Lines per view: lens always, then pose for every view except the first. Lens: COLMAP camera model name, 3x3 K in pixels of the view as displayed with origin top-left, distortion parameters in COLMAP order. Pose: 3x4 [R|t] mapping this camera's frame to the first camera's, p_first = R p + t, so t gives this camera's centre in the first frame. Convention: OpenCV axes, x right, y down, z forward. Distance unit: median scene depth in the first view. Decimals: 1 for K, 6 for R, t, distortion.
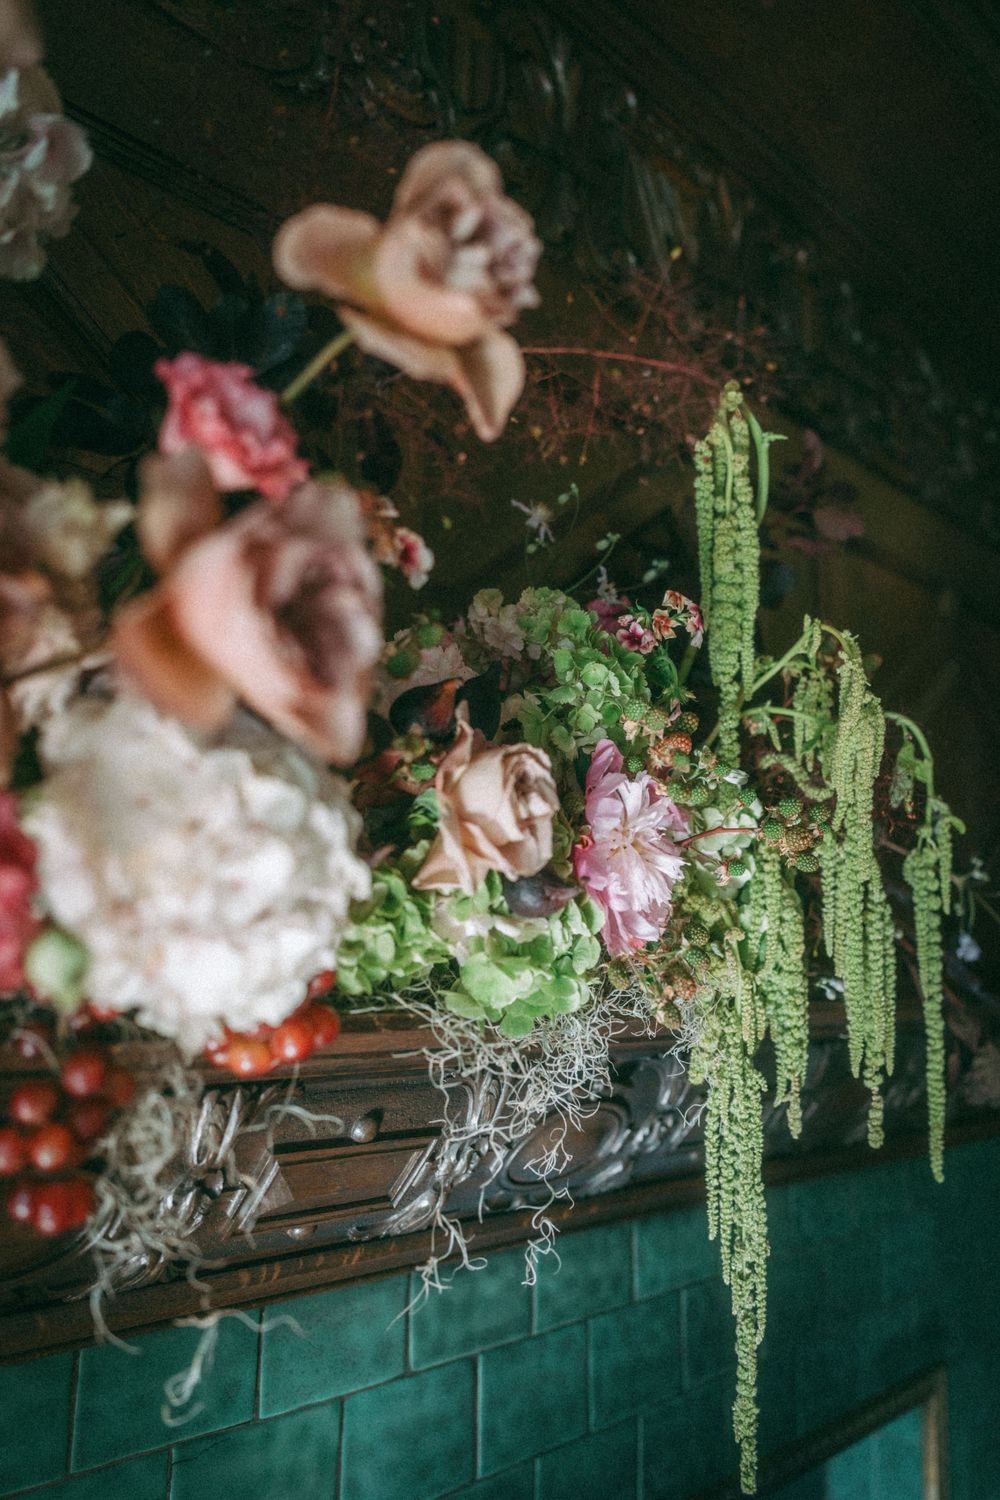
lens RADIAL K [[1198.0, 0, 494.7], [0, 1198.0, 757.7], [0, 0, 1]] dist [-0.013884, 0.002833]
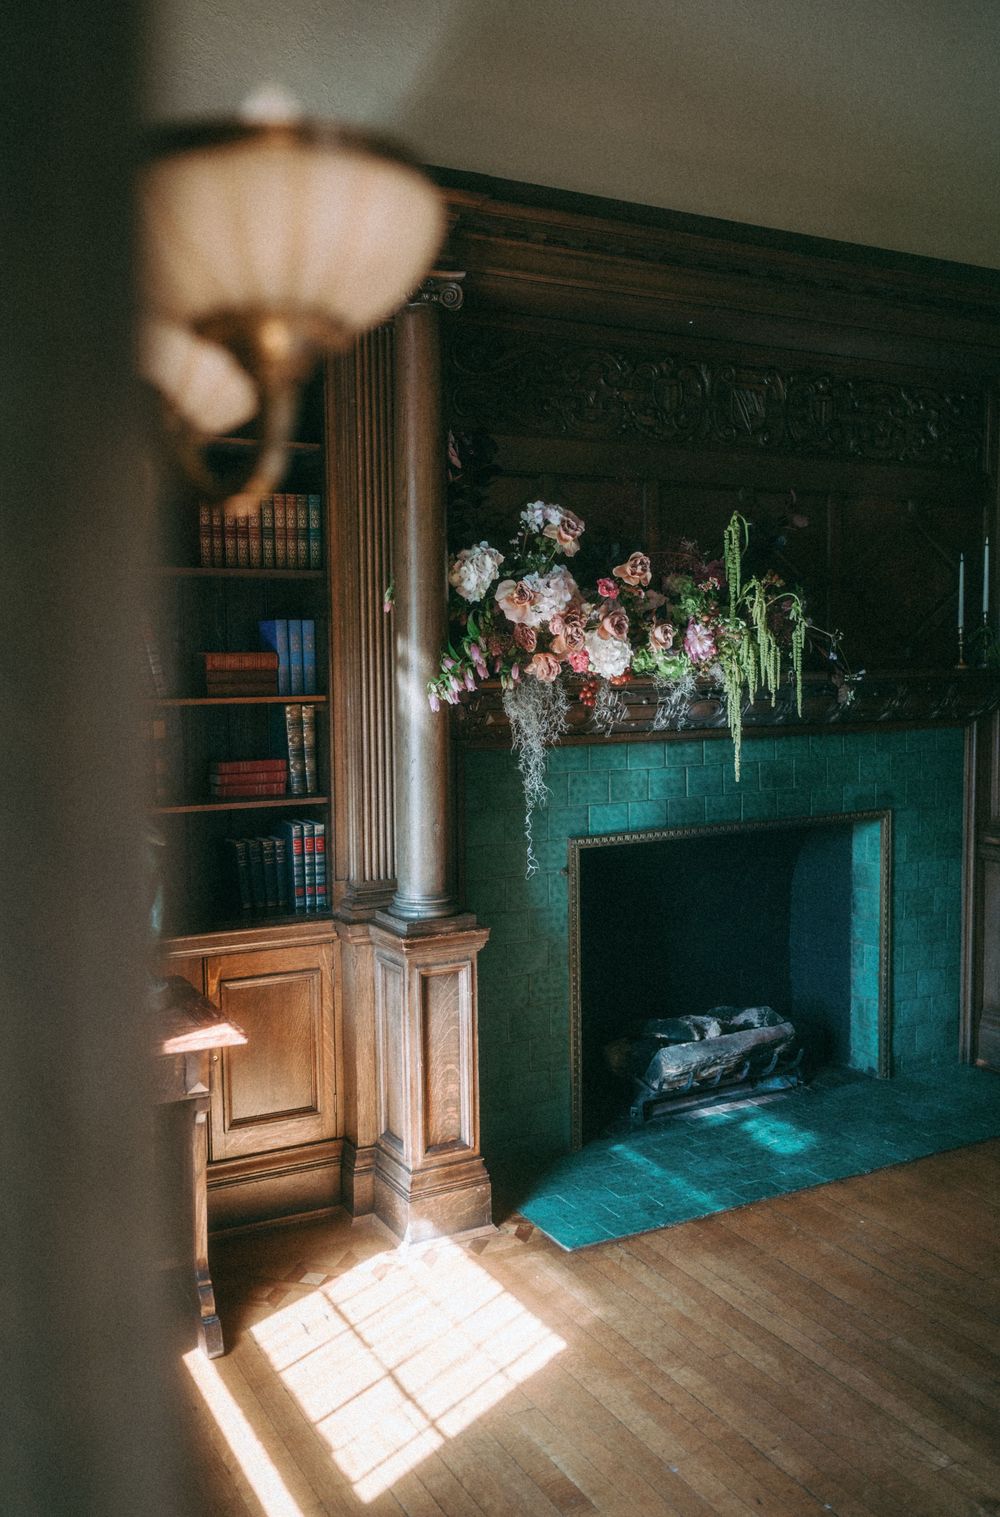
lens RADIAL K [[1286.6, 0, 498.9], [0, 1286.6, 759.9], [0, 0, 1]] dist [0.000411, 0.004282]
pose [[0.951079, 0.000246, -0.308947, 0.781908], [0.077545, 0.967797, 0.239489, -0.620717], [0.299057, -0.251730, 0.920433, -3.354427]]
